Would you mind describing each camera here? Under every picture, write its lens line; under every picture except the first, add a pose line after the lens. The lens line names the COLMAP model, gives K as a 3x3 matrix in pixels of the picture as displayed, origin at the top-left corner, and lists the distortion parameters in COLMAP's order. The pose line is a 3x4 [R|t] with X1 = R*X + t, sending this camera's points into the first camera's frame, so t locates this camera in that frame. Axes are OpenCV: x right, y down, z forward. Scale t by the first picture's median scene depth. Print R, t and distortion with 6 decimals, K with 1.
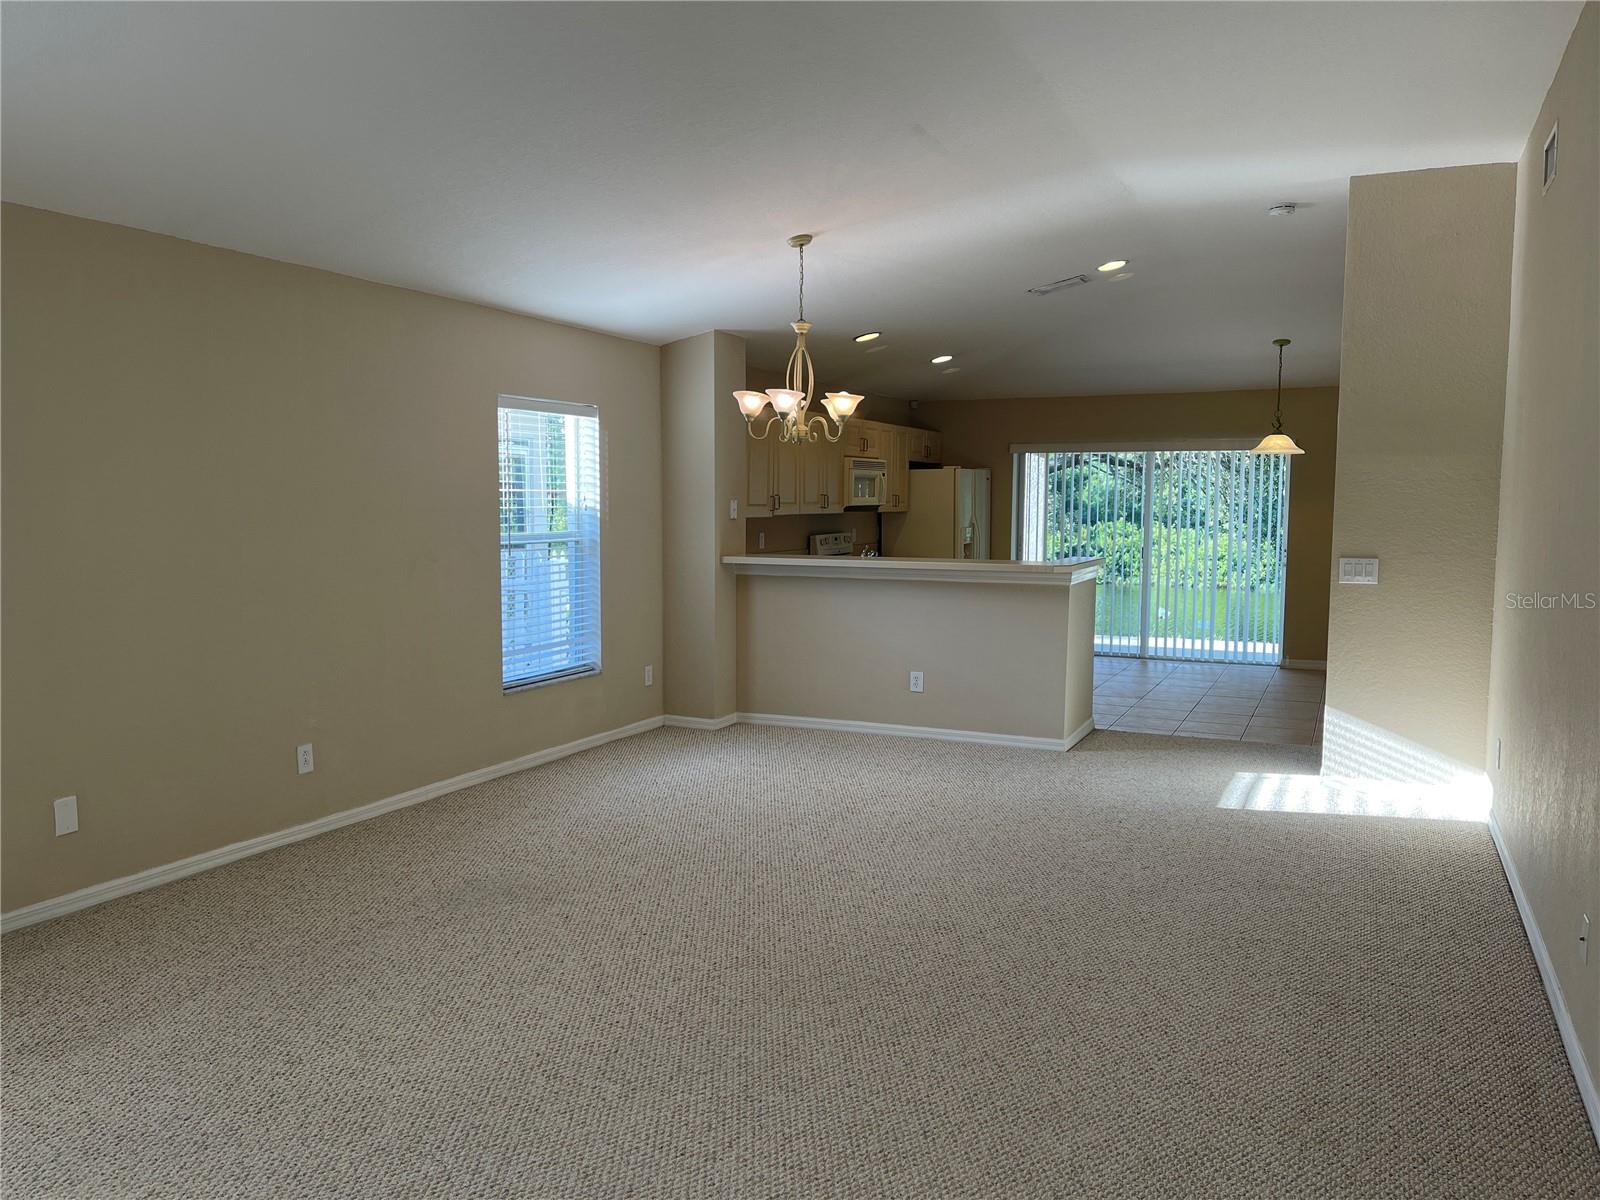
lens RADIAL K [[1195.5, 0, 803.9], [0, 1195.5, 601.3], [0, 0, 1]] dist [0.036230, -0.006684]
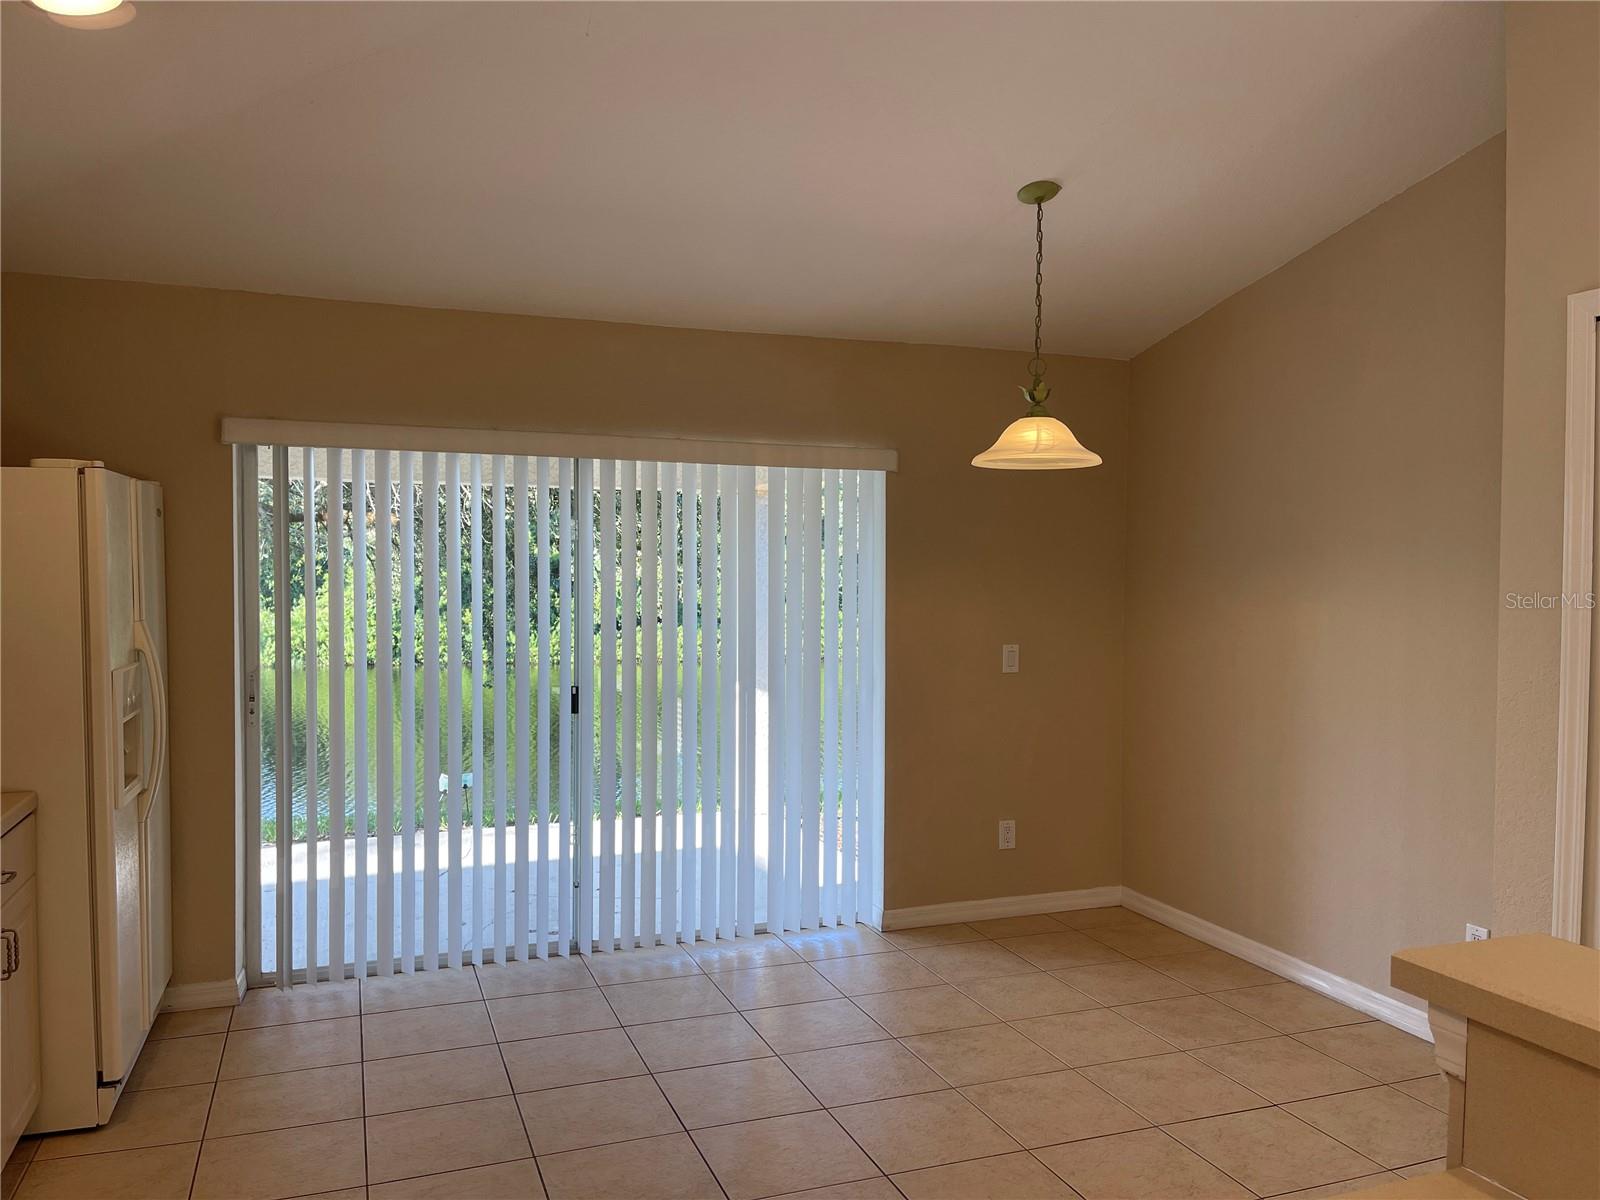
lens RADIAL K [[1195.5, 0, 792.2], [0, 1195.5, 595.5], [0, 0, 1]] dist [0.036230, -0.006684]
pose [[0.688388, -0.024304, 0.724935, 0.037528], [0.064080, 0.997568, -0.027405, -0.064589], [-0.722506, 0.065319, 0.688272, 0.695785]]
